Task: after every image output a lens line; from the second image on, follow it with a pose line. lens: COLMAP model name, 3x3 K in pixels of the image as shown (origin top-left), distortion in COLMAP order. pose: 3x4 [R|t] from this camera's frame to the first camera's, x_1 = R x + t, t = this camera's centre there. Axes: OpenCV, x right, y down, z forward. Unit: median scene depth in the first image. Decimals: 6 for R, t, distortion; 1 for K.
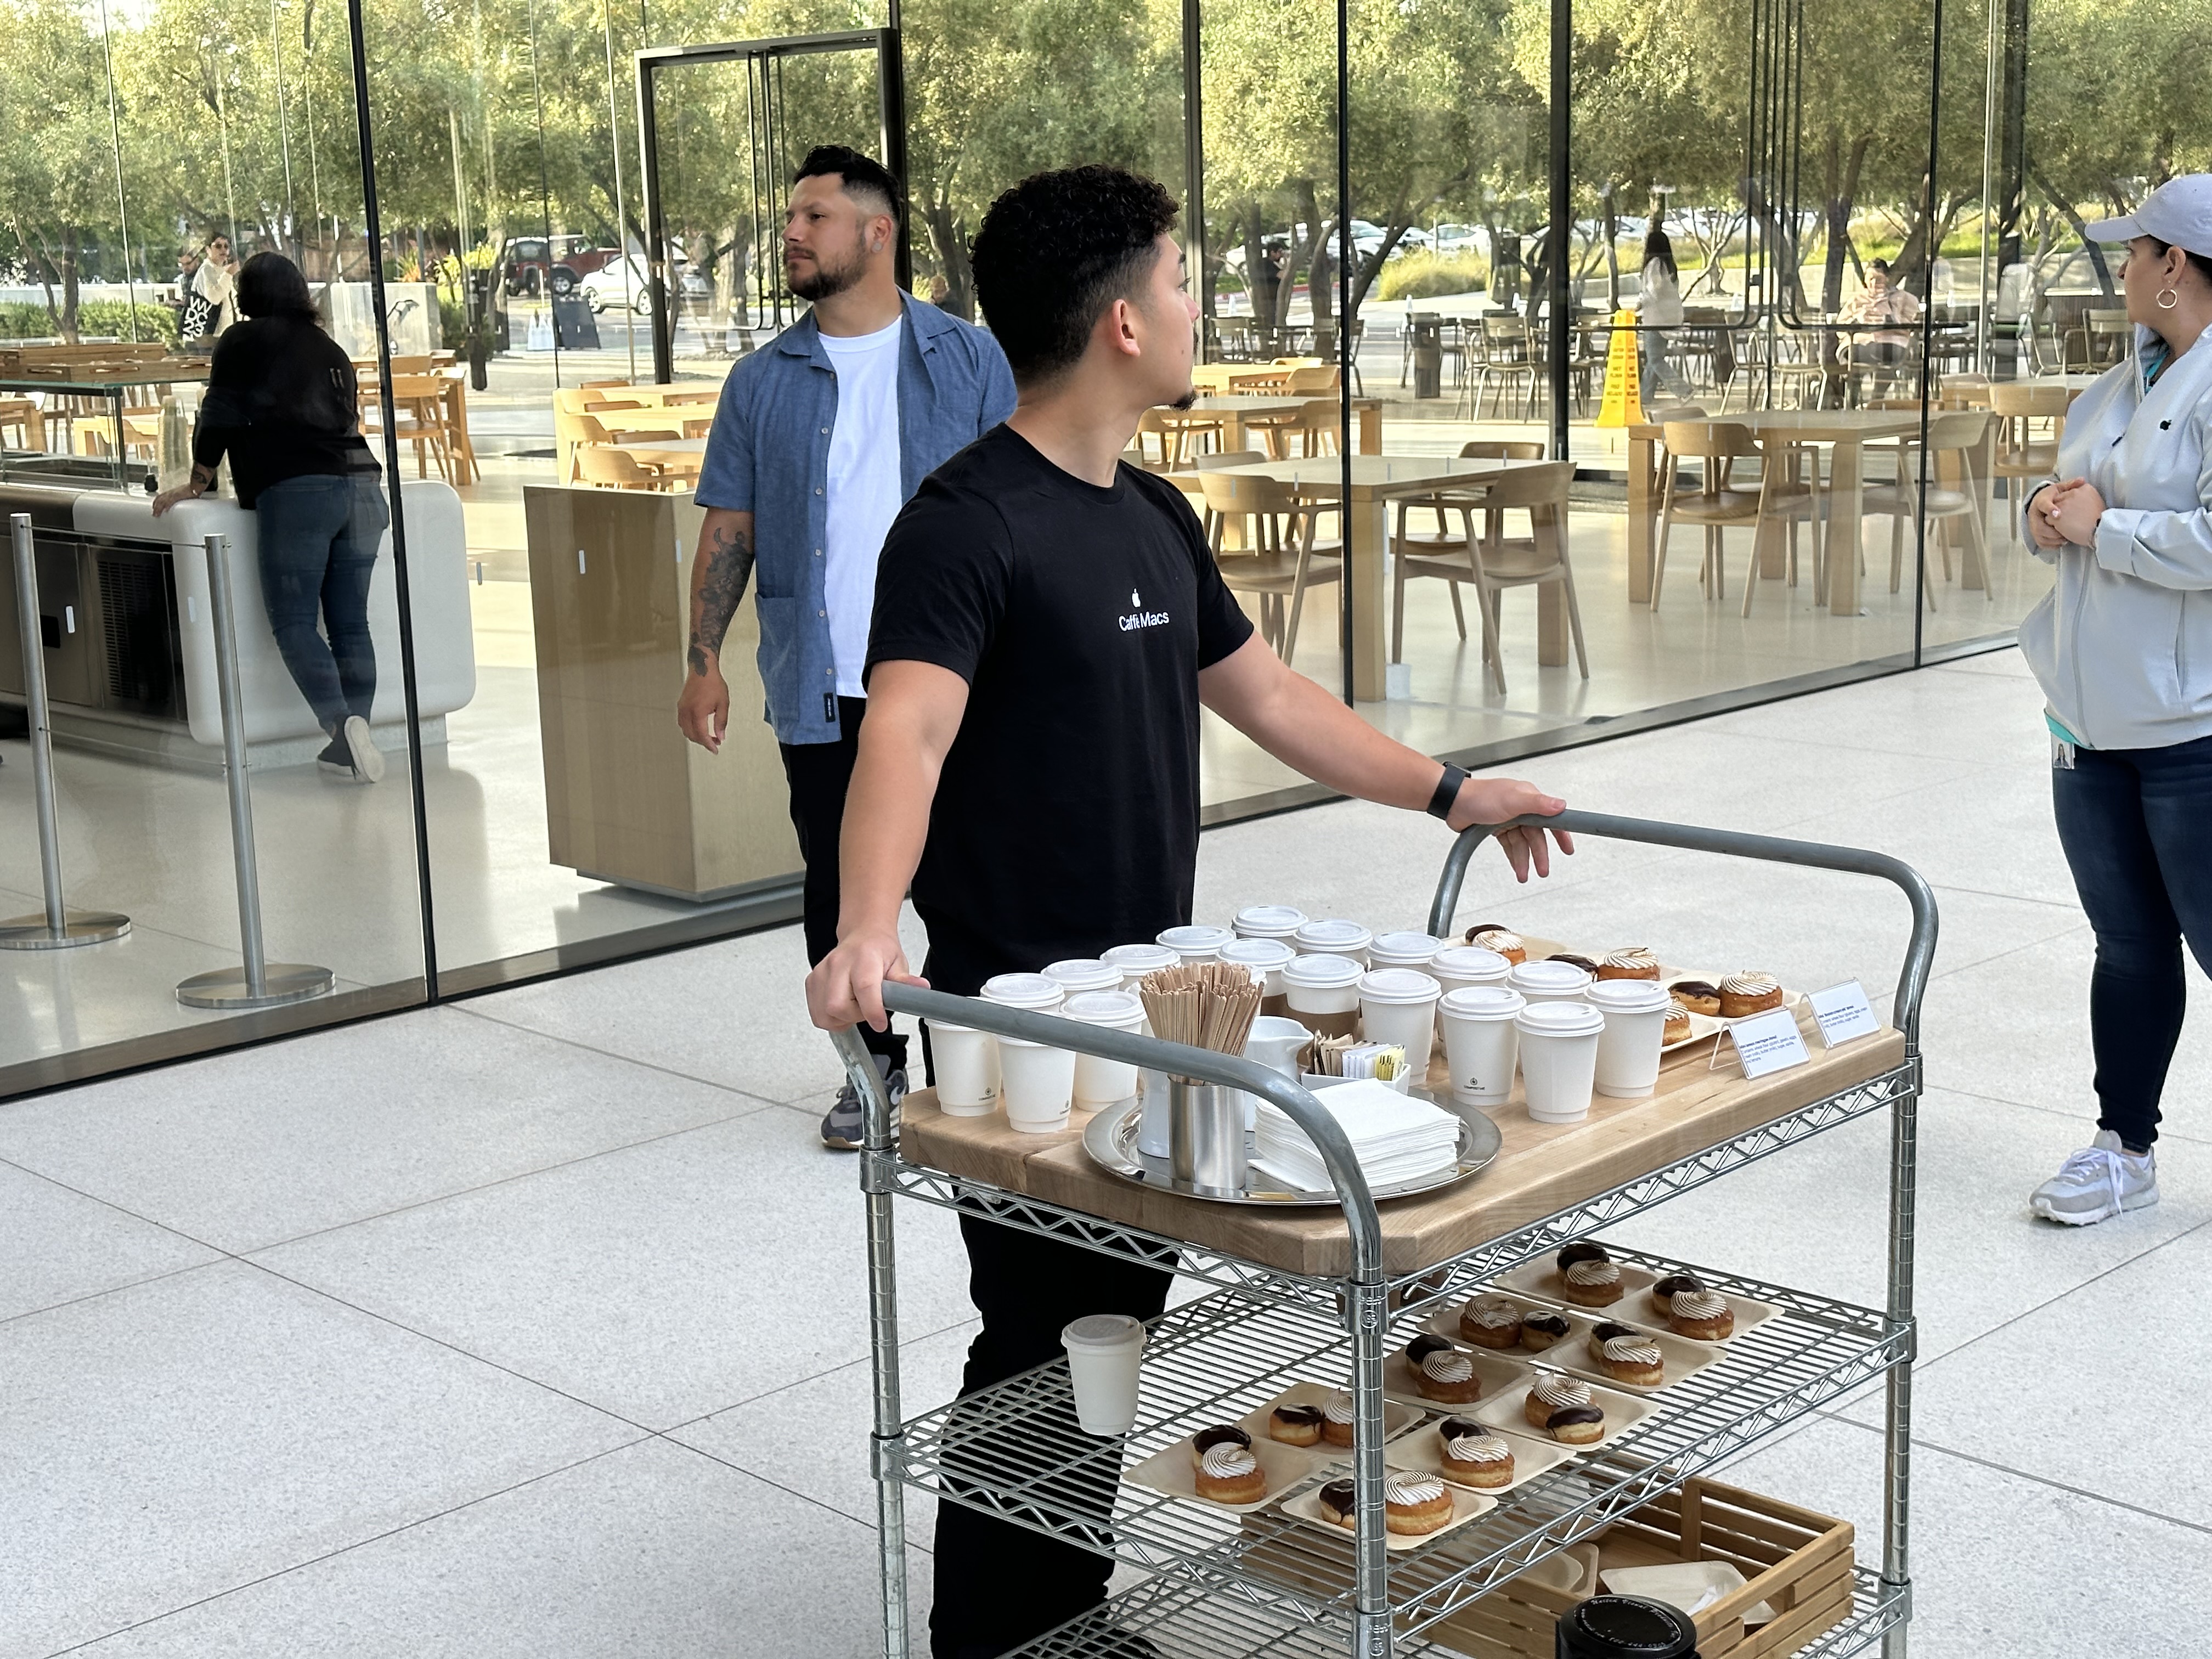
lens RADIAL K [[3078.5, 0, 1103.4], [0, 3078.5, 835.2], [0, 0, 1]] dist [0.151809, -0.057004]
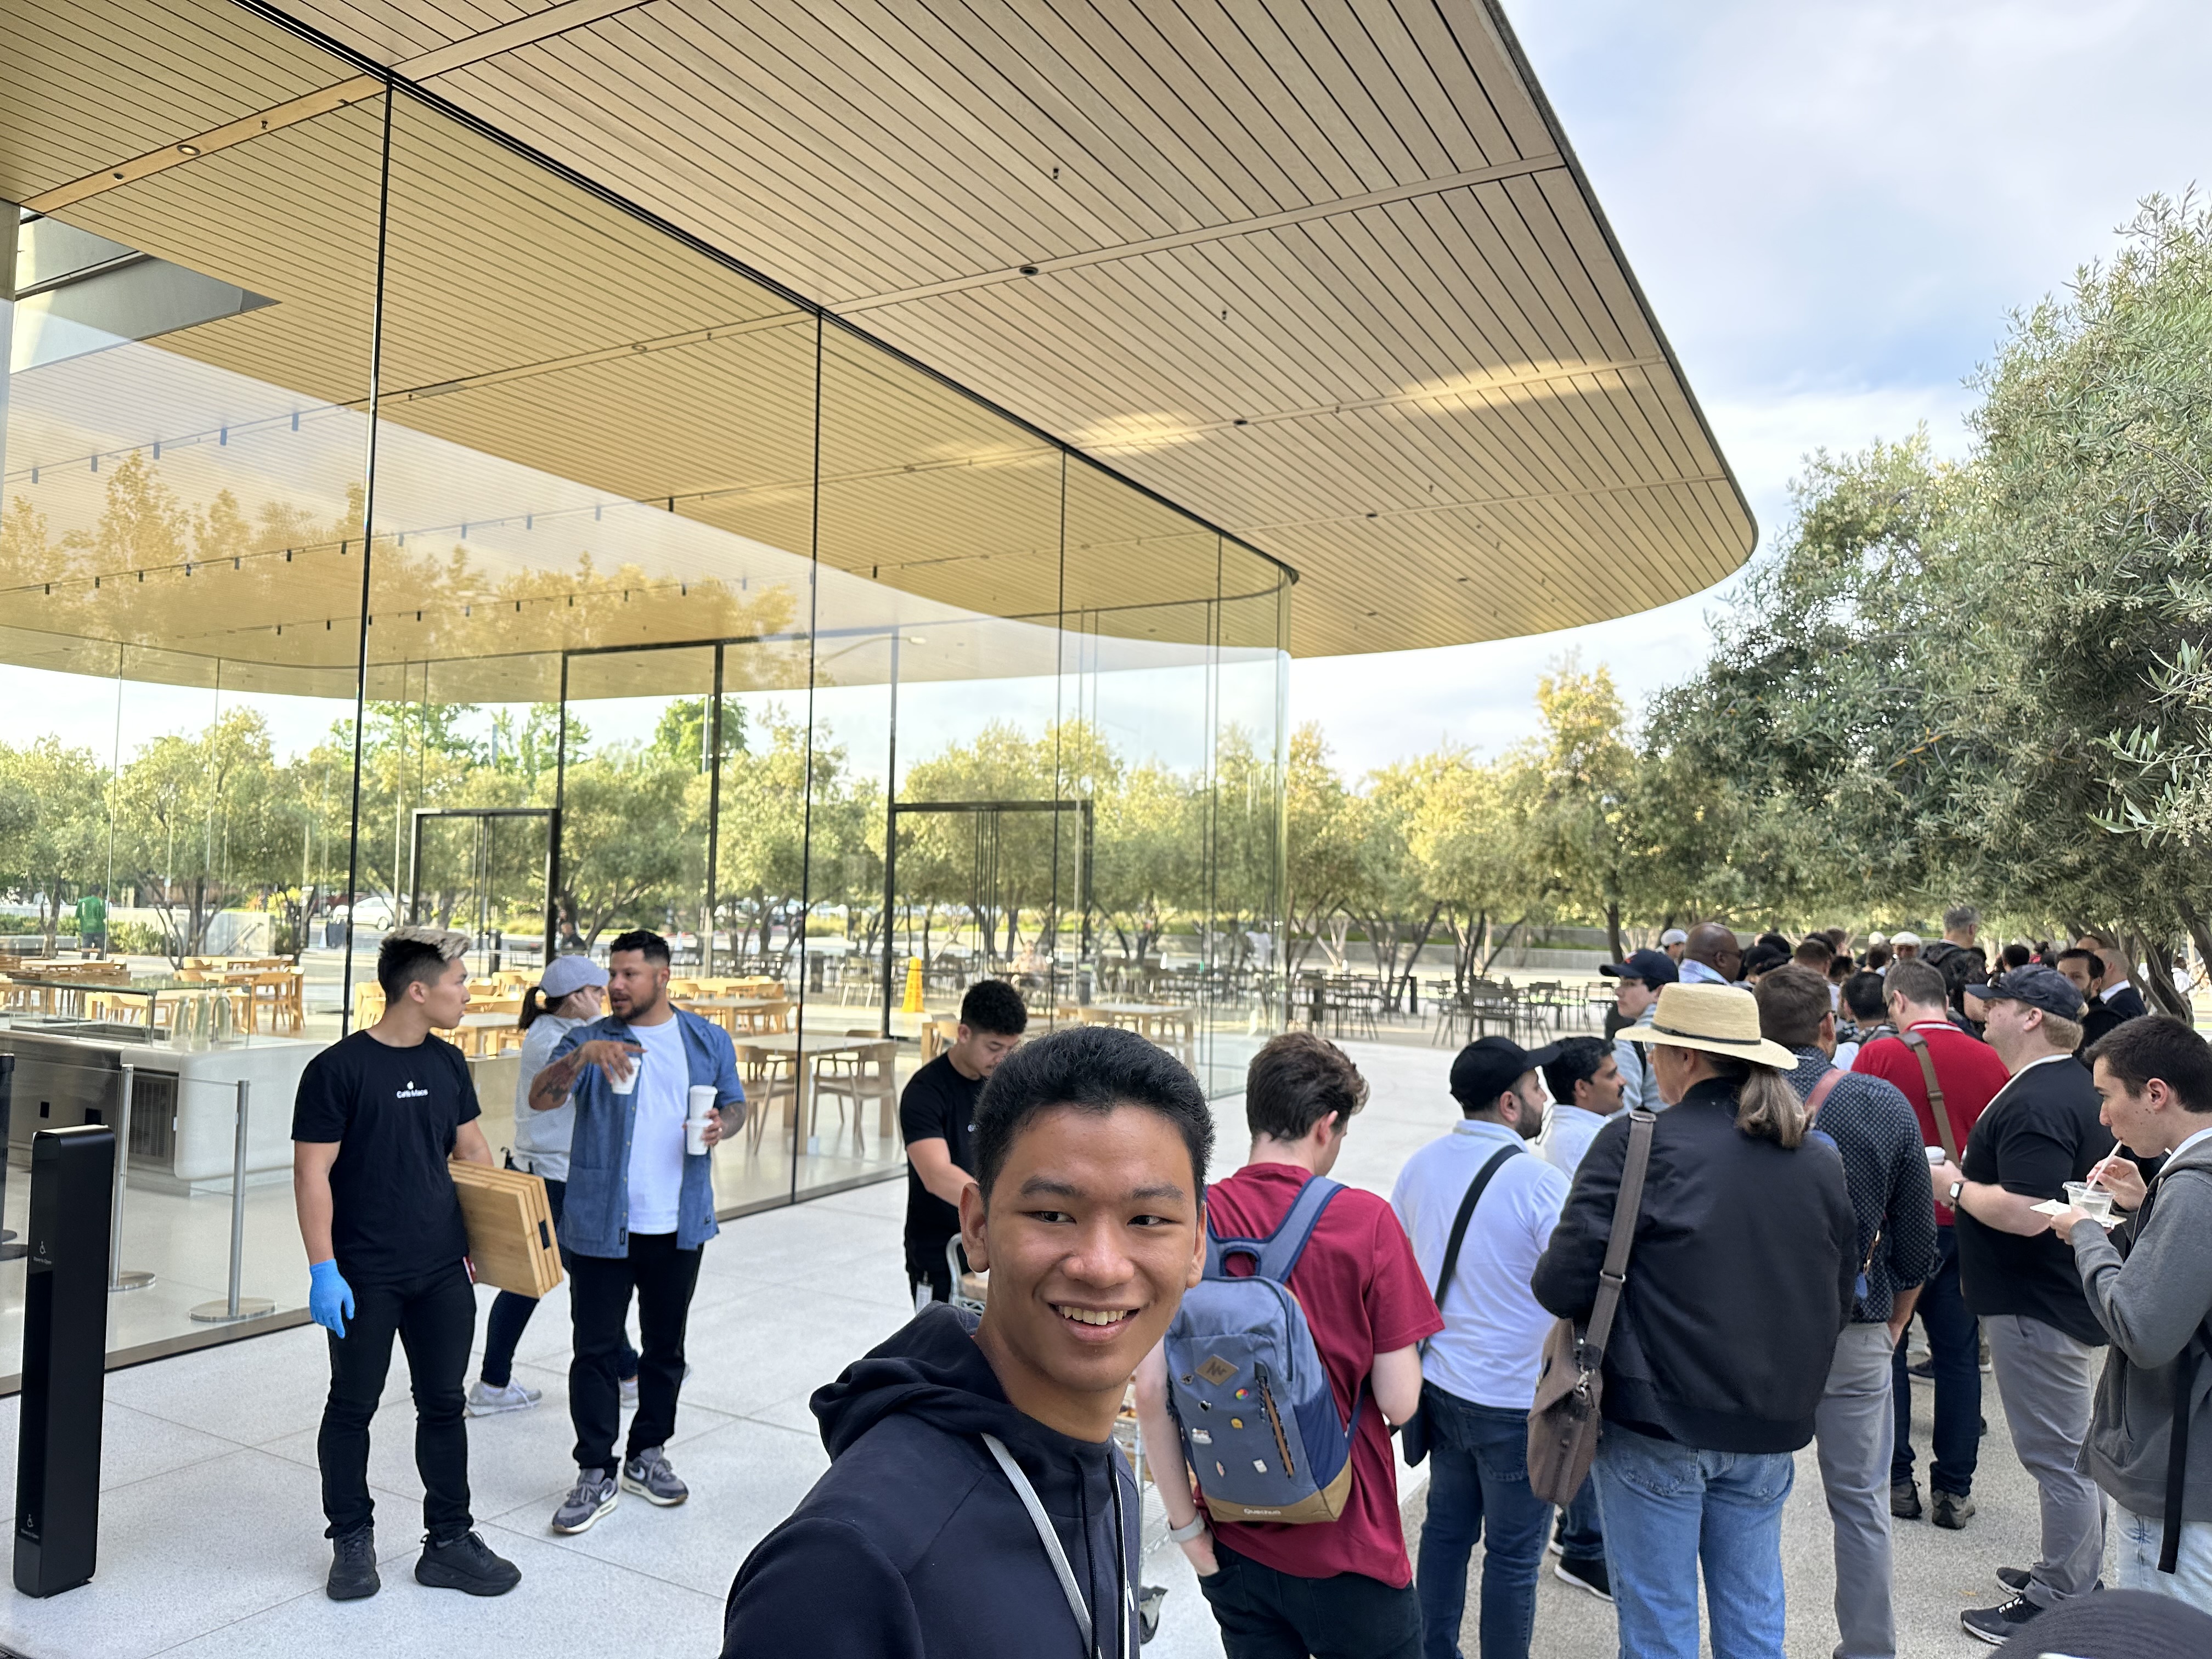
lens RADIAL K [[1529.0, 0, 1106.6], [0, 1529.0, 818.9], [0, 0, 1]] dist [0.077473, -0.132010]
pose [[0.957481, 0.062961, 0.281543, -0.062166], [0.009029, 0.968878, -0.247375, -0.010871], [-0.288356, 0.239399, 0.927113, -0.231336]]
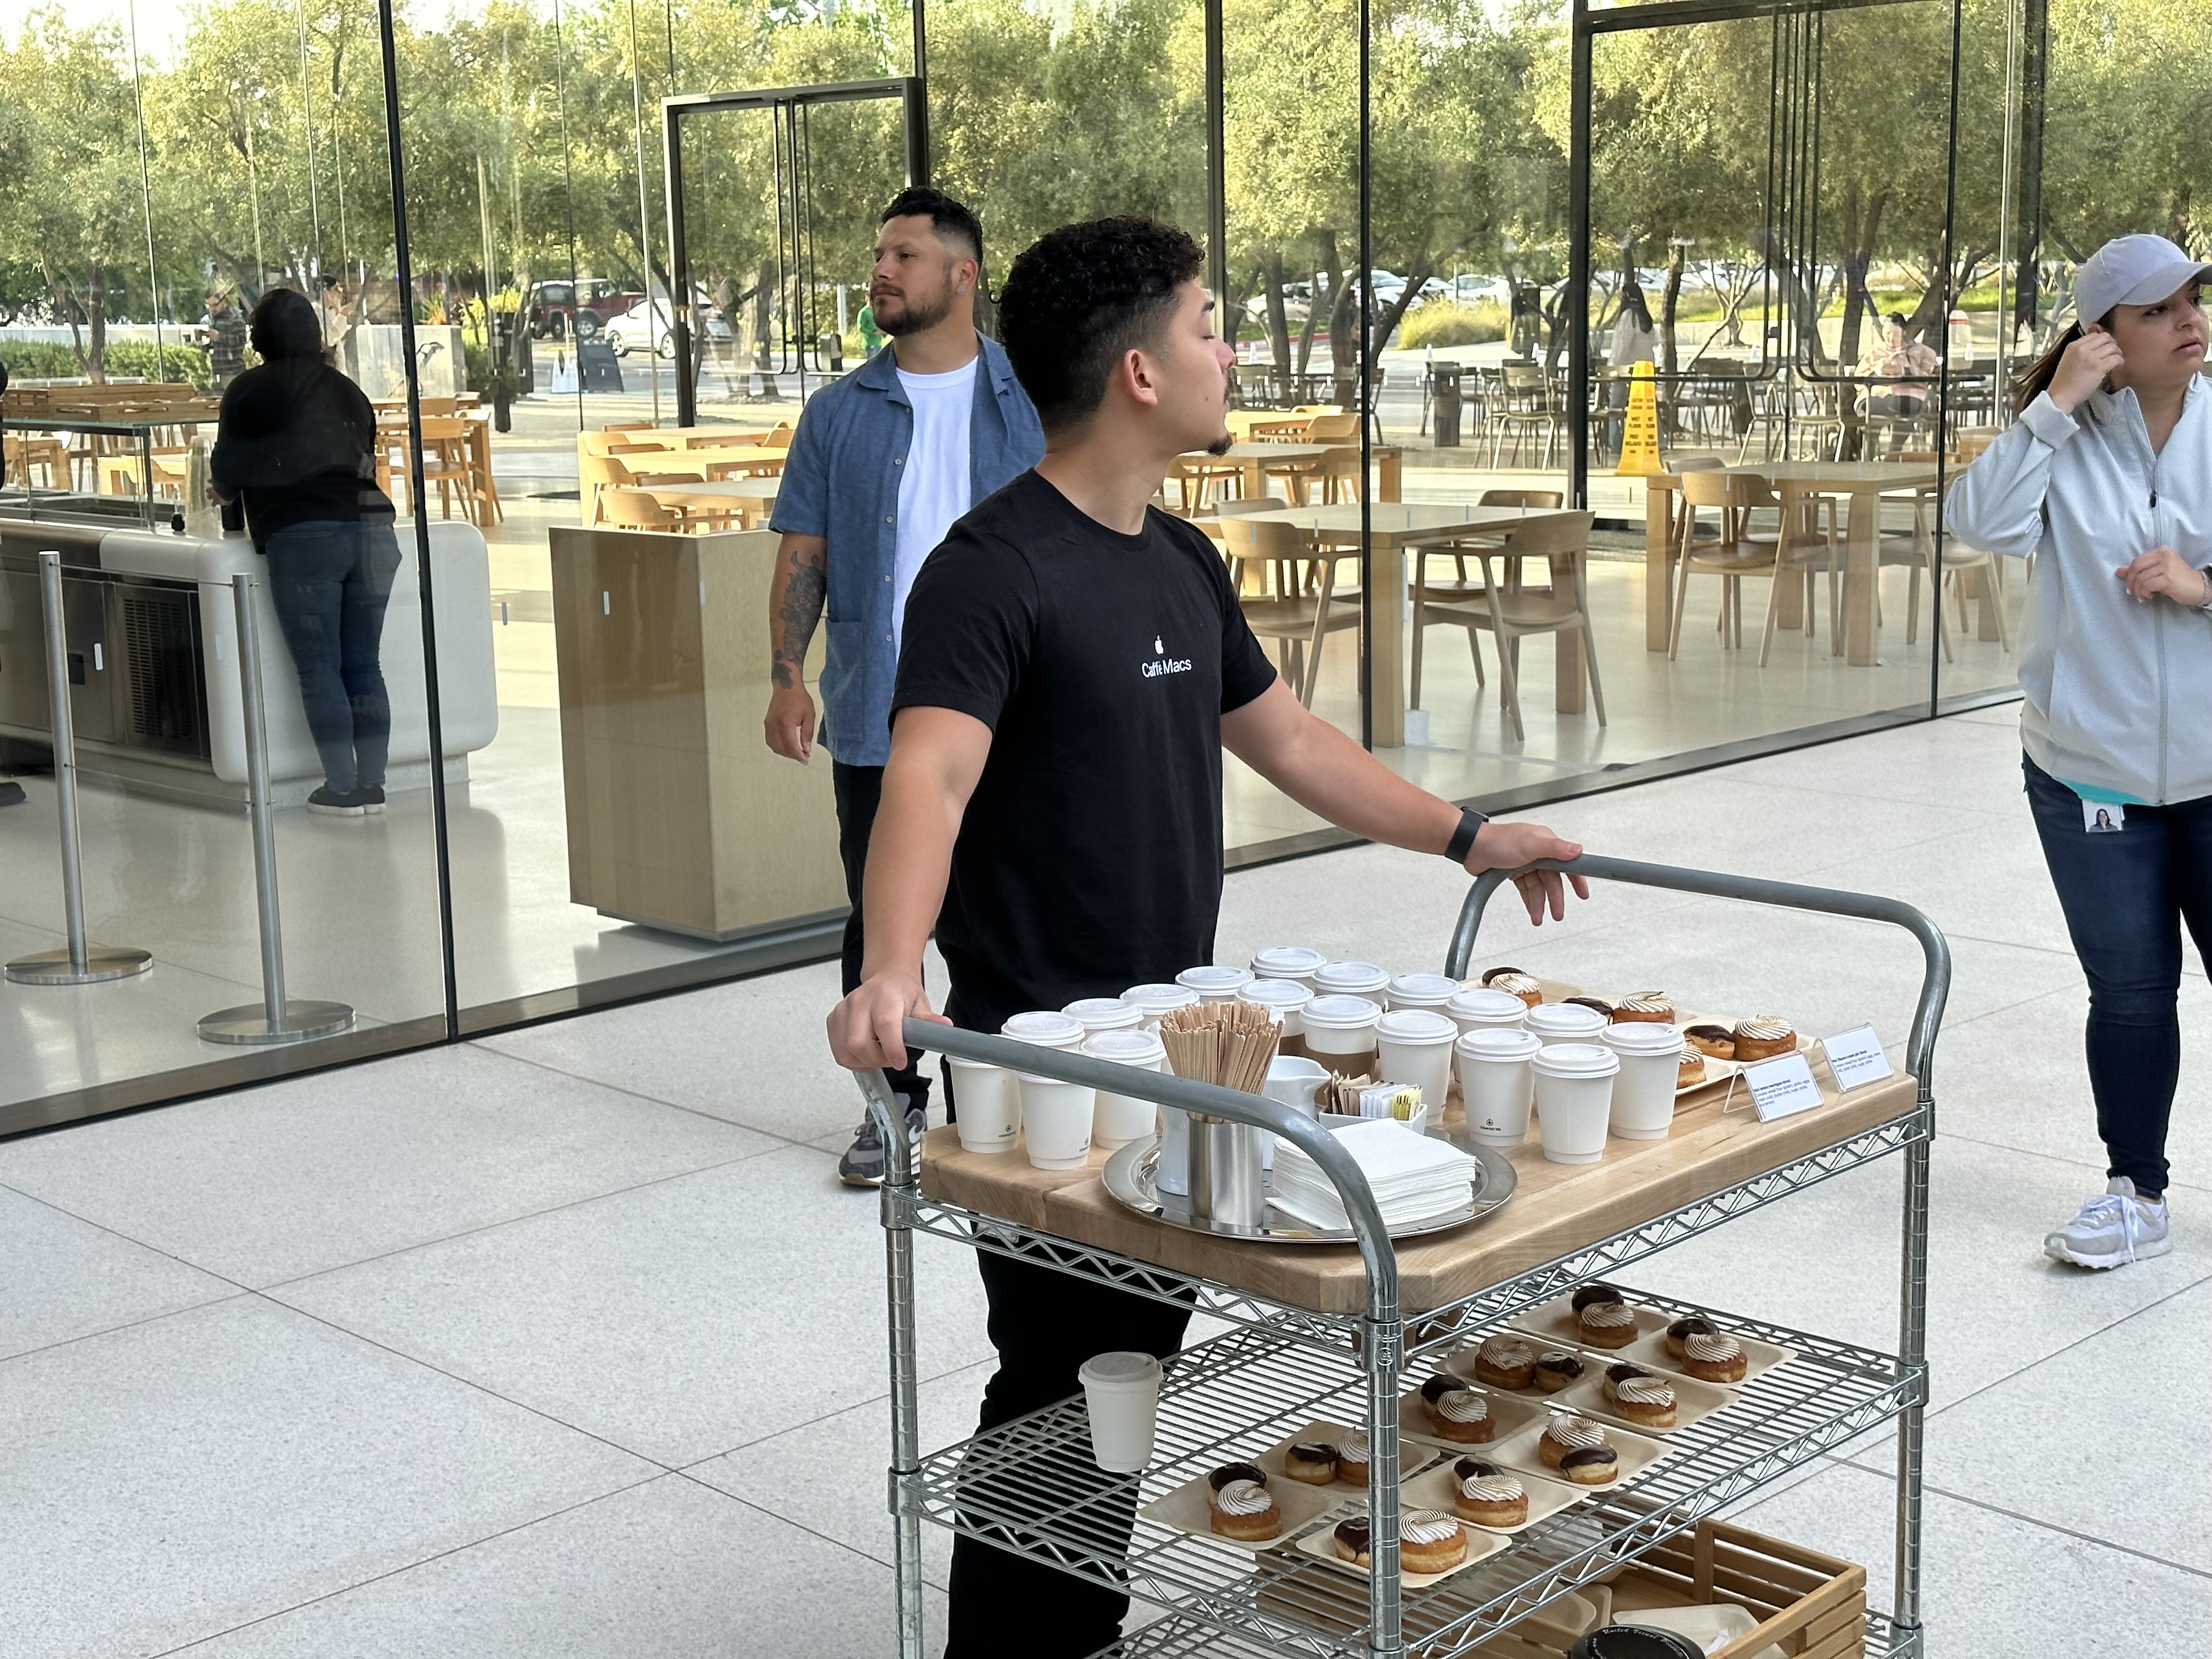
lens RADIAL K [[3078.2, 0, 1115.7], [0, 3078.2, 825.6], [0, 0, 1]] dist [0.133491, 0.044416]
pose [[0.999970, 0.007572, -0.001681, -0.000739], [-0.007600, 0.999818, -0.017516, 0.000830], [0.001548, 0.017528, 0.999845, -0.006043]]
